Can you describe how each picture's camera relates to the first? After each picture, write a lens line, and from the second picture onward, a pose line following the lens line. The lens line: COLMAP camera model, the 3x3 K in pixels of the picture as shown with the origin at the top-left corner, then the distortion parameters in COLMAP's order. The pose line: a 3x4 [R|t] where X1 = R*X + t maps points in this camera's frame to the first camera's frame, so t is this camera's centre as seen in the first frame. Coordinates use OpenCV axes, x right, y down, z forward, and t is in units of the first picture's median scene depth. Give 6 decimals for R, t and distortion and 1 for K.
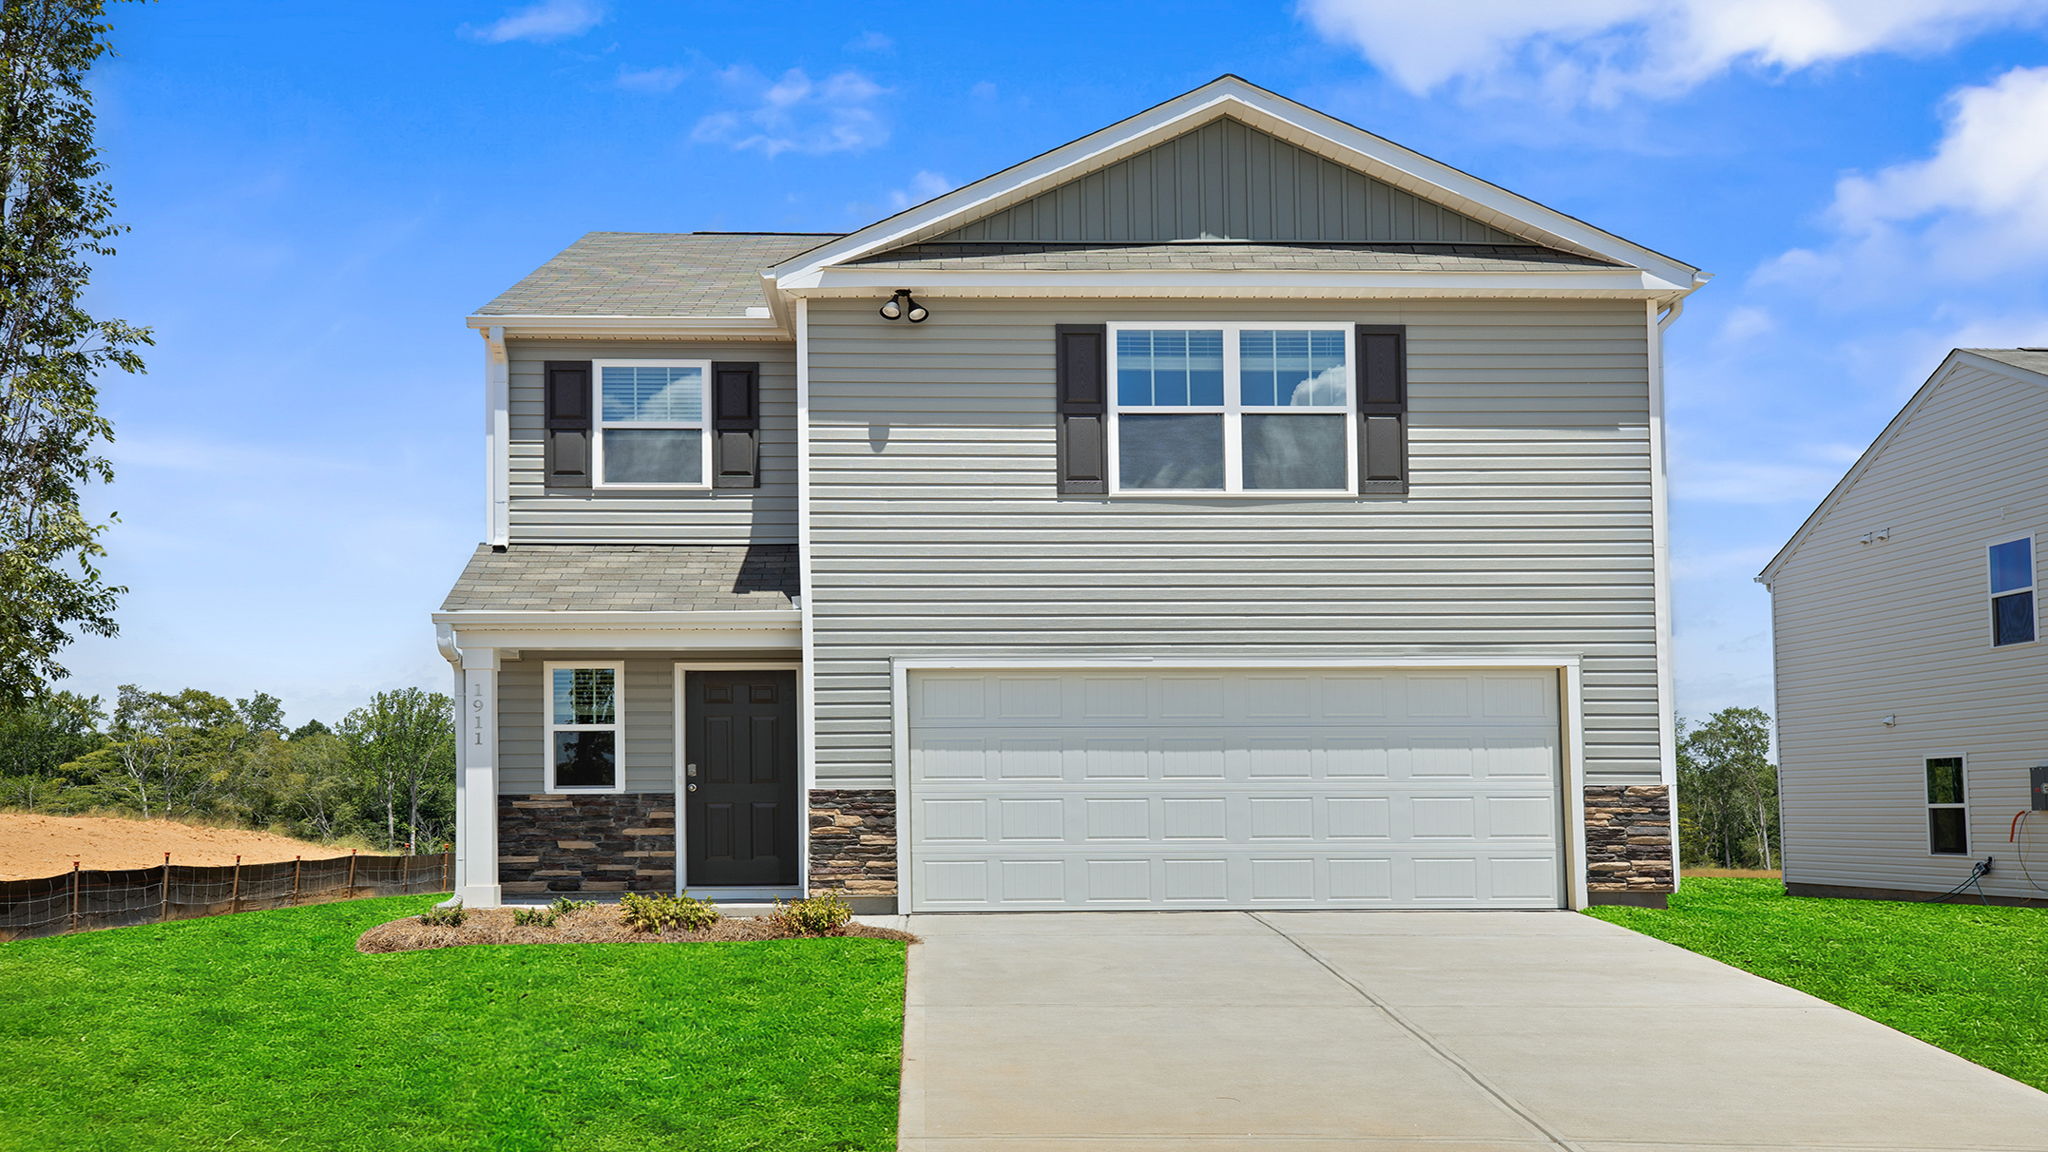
lens RADIAL K [[2179.1, 0, 1020.5], [0, 2179.1, 575.0], [0, 0, 1]] dist [0.024928, 0.033775]
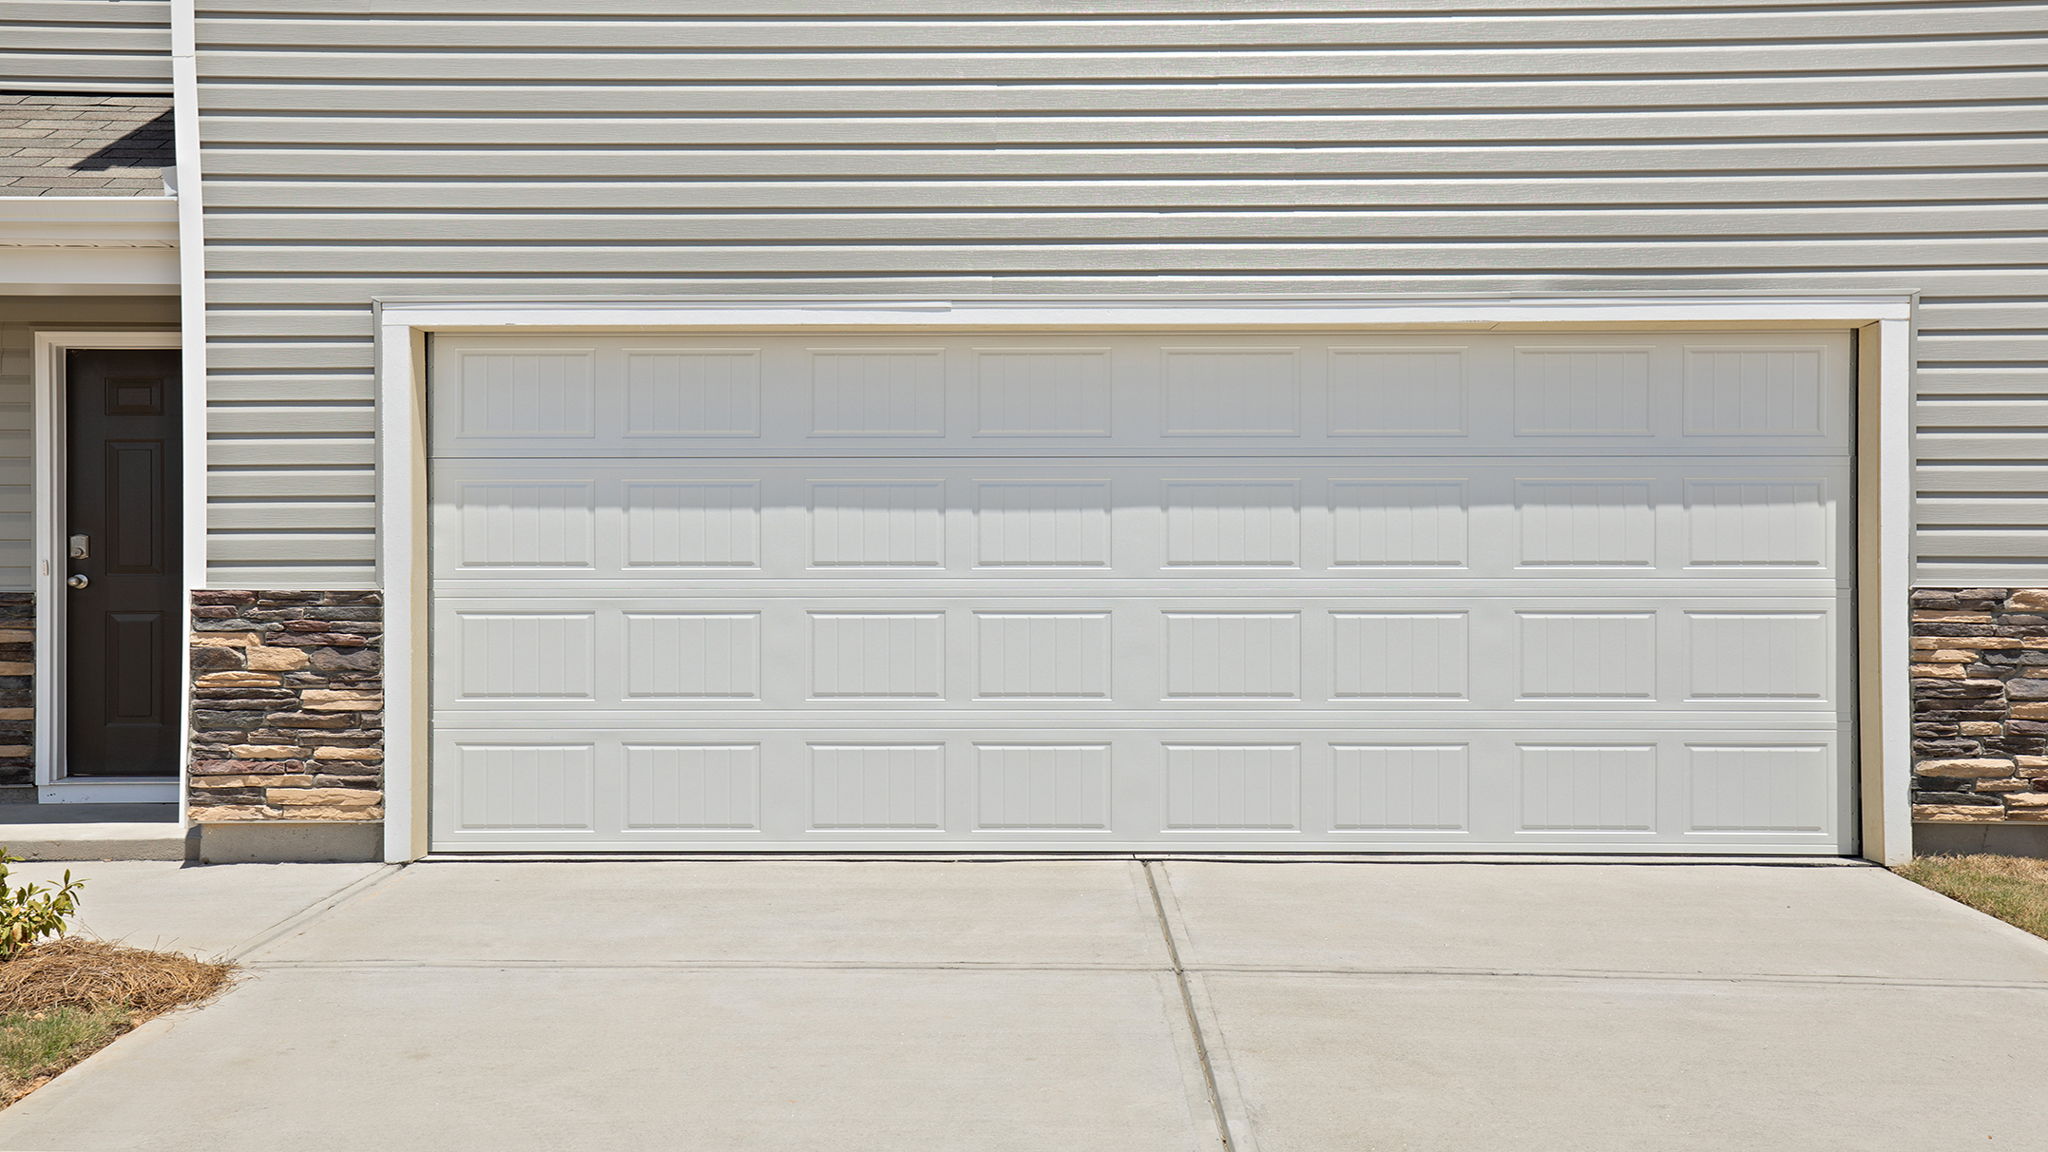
lens RADIAL K [[2179.1, 0, 1020.5], [0, 2179.1, 575.0], [0, 0, 1]] dist [0.024928, 0.033775]
pose [[0.998893, 0.004014, -0.046879, 0.097442], [0.000766, 0.994834, 0.101513, 0.048407], [0.047044, -0.101437, 0.993729, 0.548377]]
